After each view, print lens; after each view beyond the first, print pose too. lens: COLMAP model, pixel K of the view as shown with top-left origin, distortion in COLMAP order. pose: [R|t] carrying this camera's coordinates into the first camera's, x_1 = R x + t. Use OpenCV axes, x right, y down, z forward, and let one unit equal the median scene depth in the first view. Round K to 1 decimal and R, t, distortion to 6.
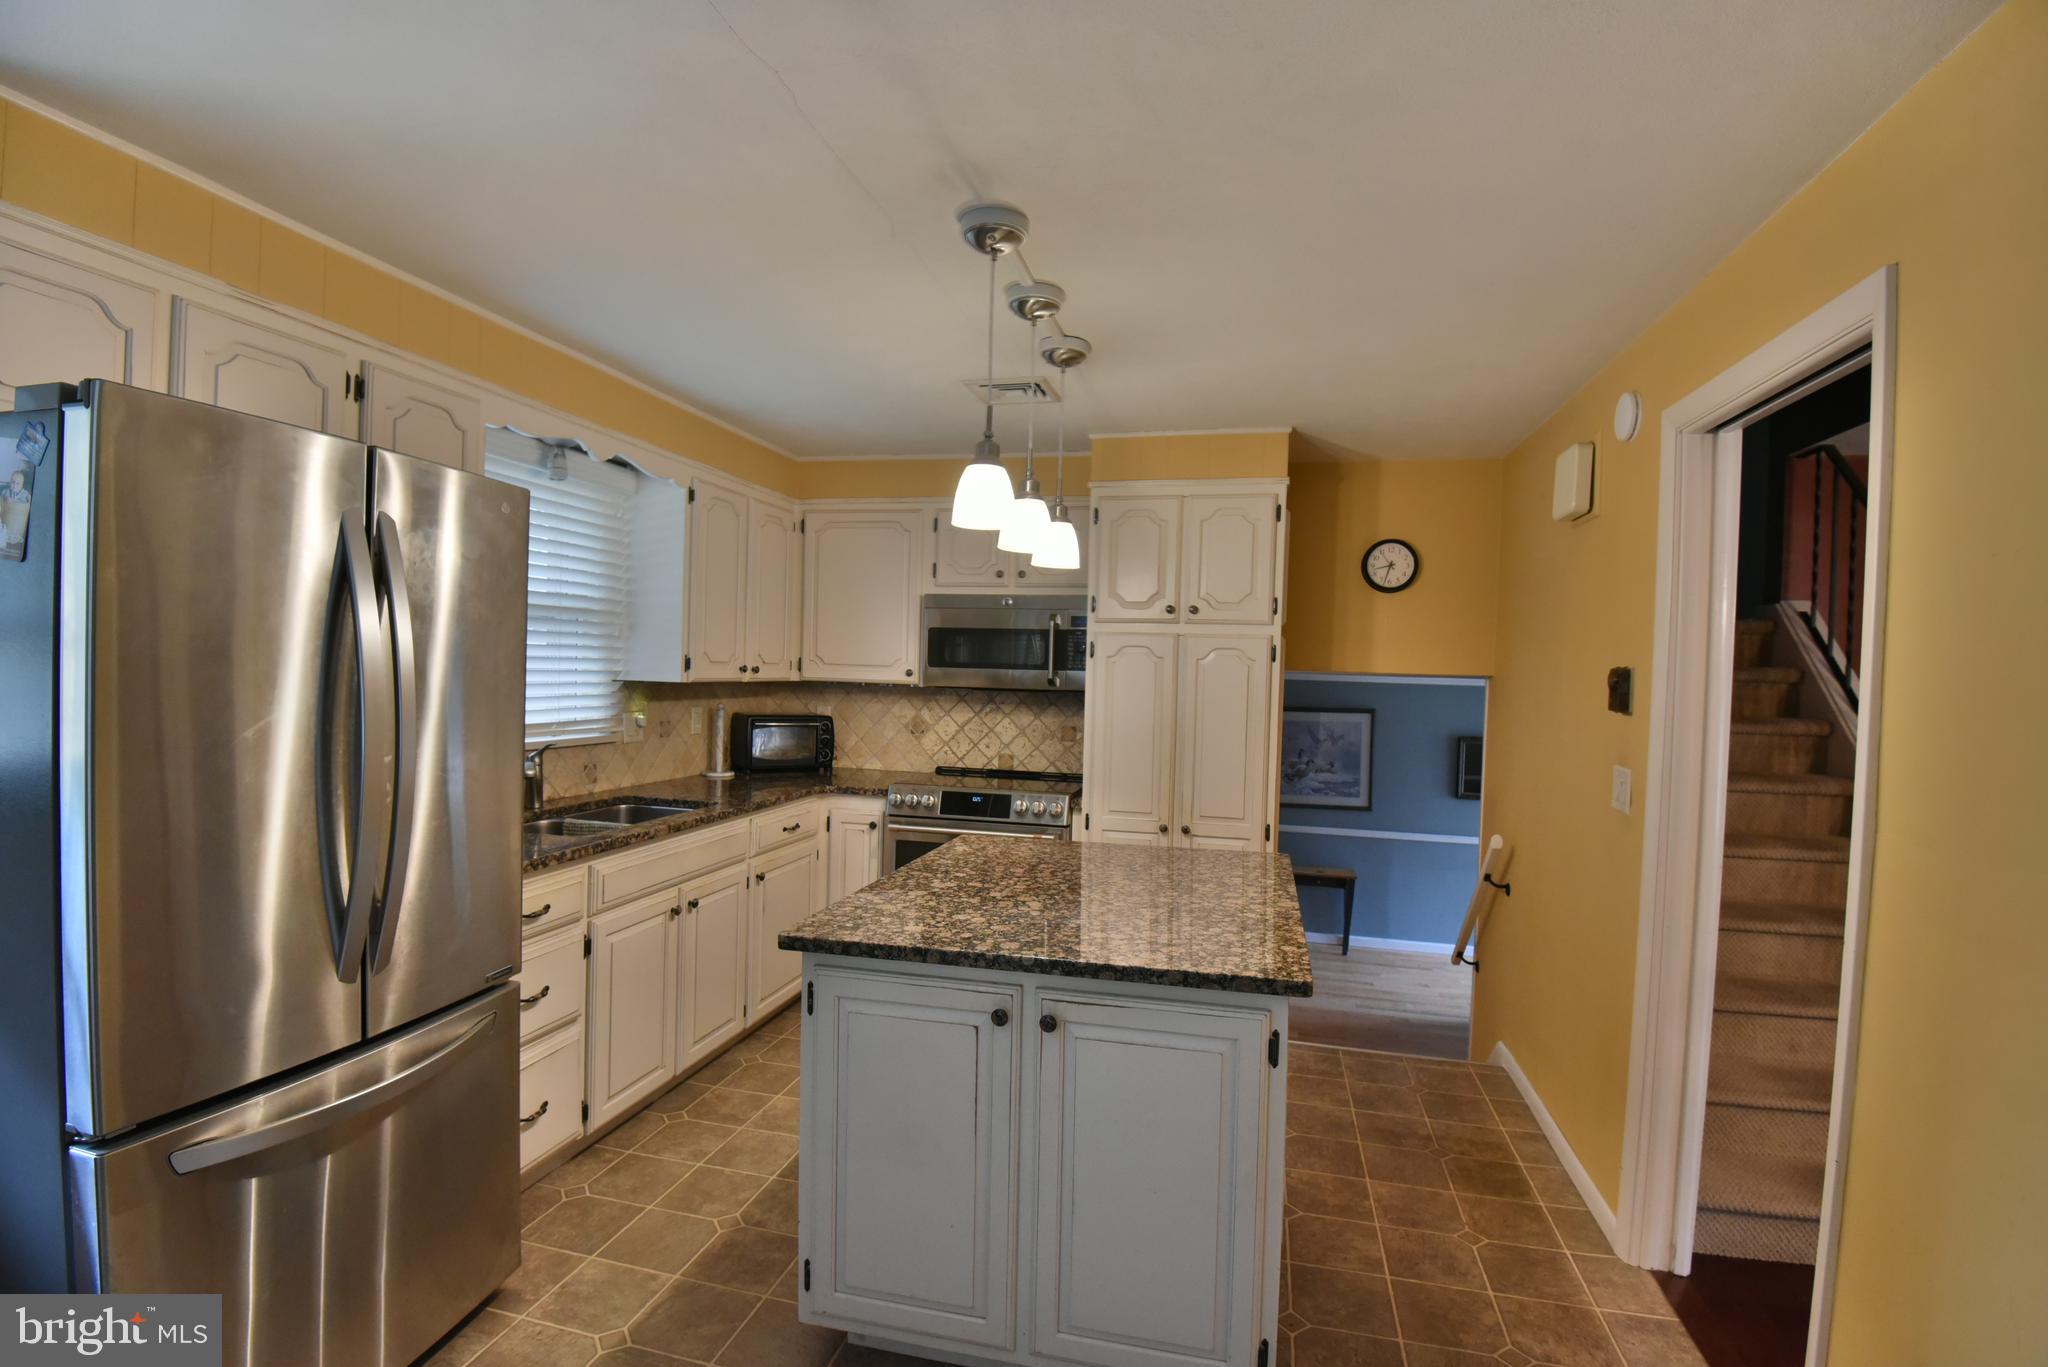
lens RADIAL K [[980.7, 0, 1031.7], [0, 980.7, 681.3], [0, 0, 1]] dist [-0.016676, -0.000345]
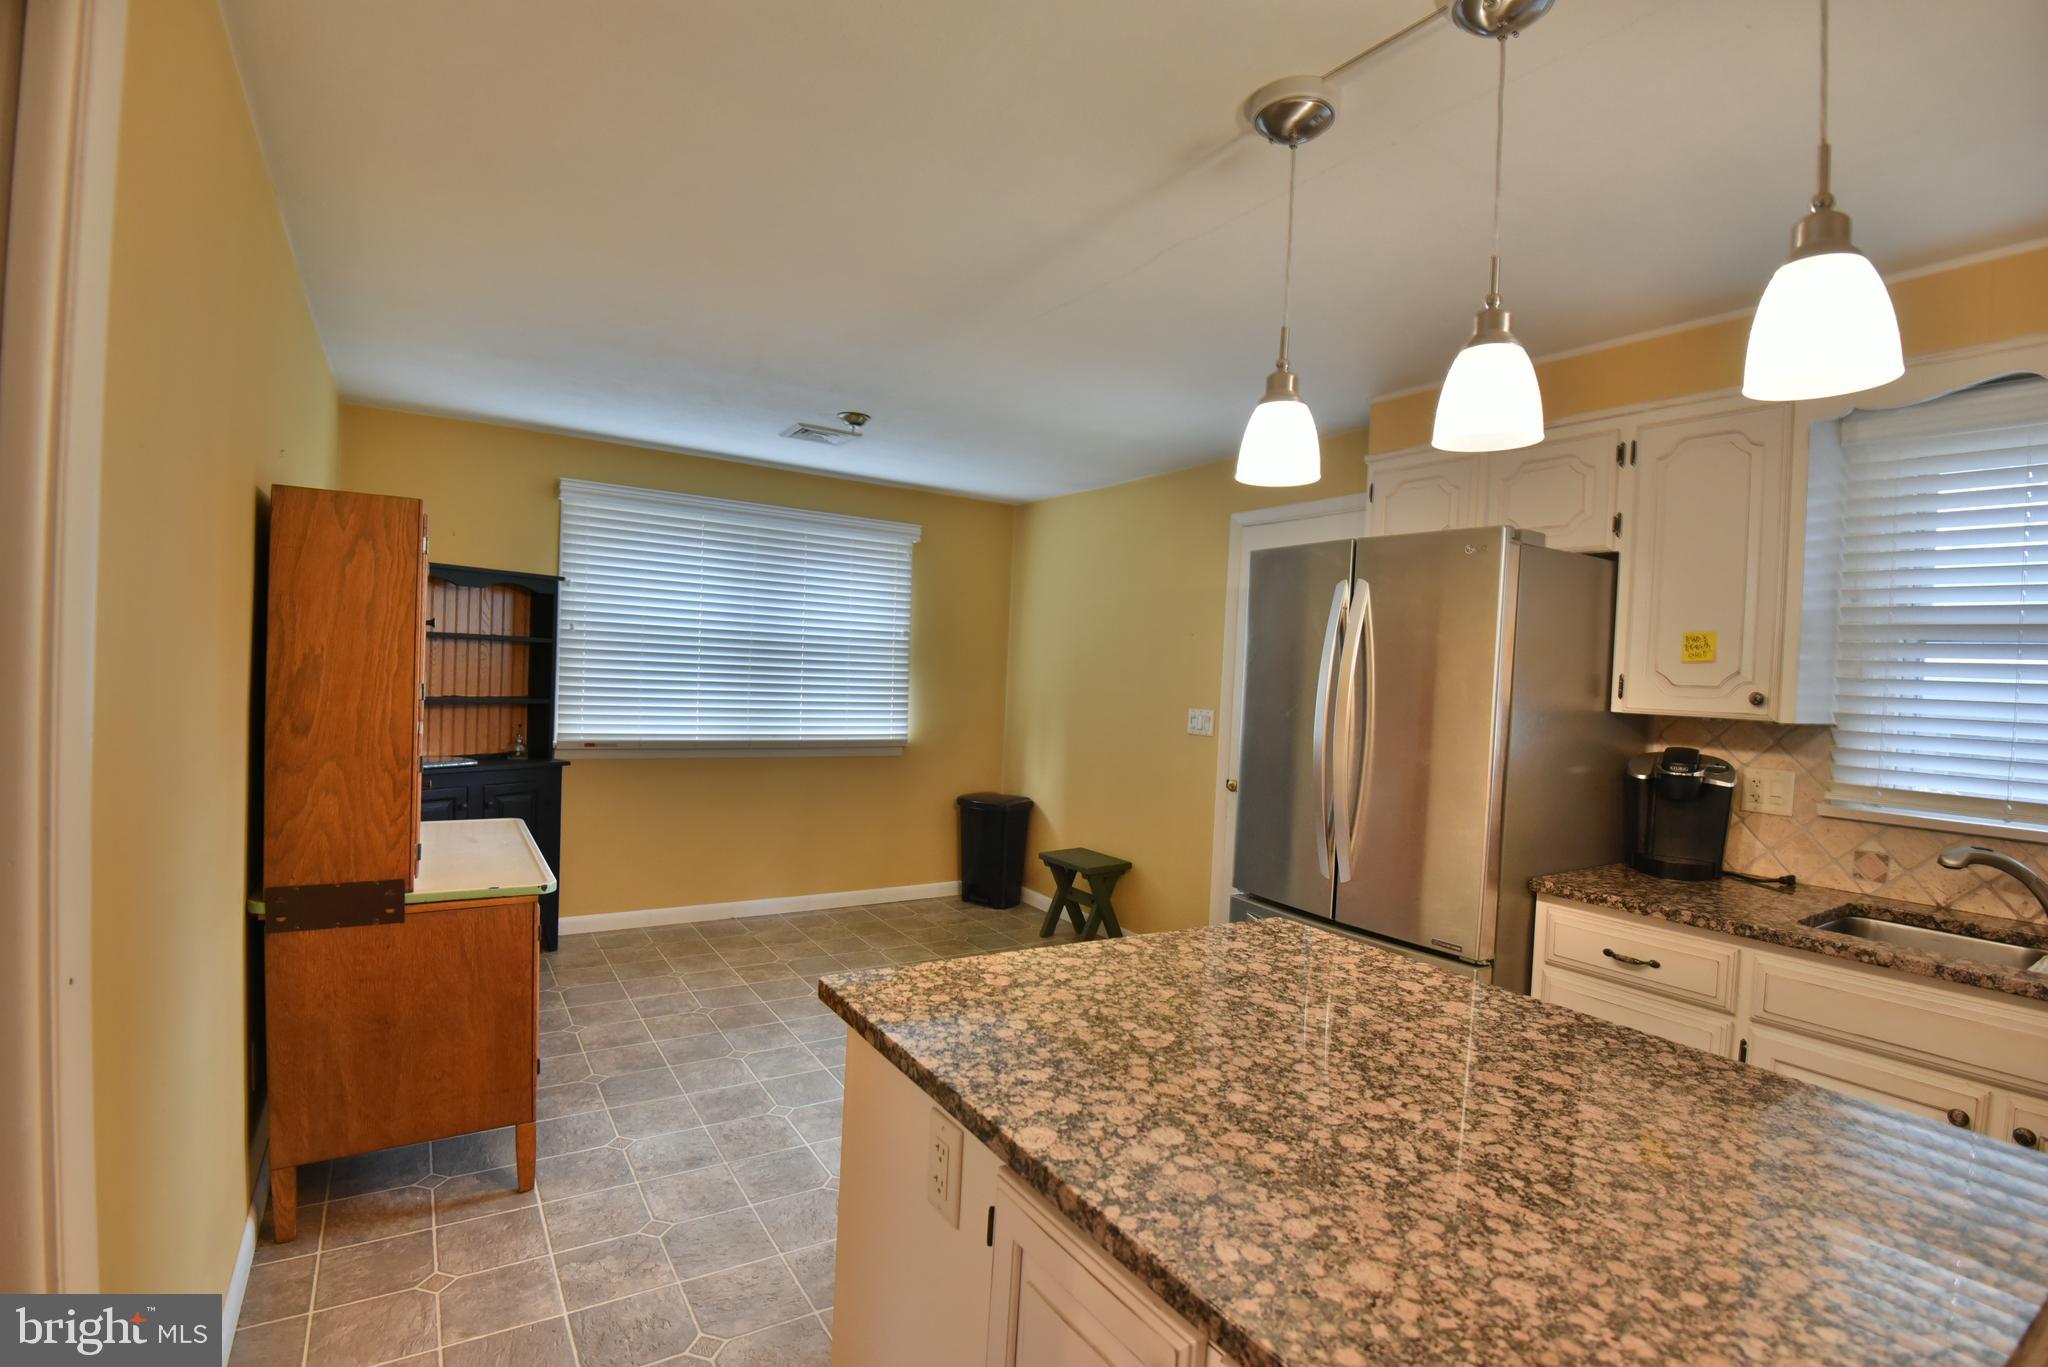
lens RADIAL K [[980.7, 0, 1024.9], [0, 980.7, 688.0], [0, 0, 1]] dist [-0.016676, -0.000345]
pose [[-0.702309, -0.045583, -0.710412, 0.552773], [-0.075622, 0.997078, 0.010782, 0.014378], [0.707844, 0.061295, -0.703704, 1.205539]]
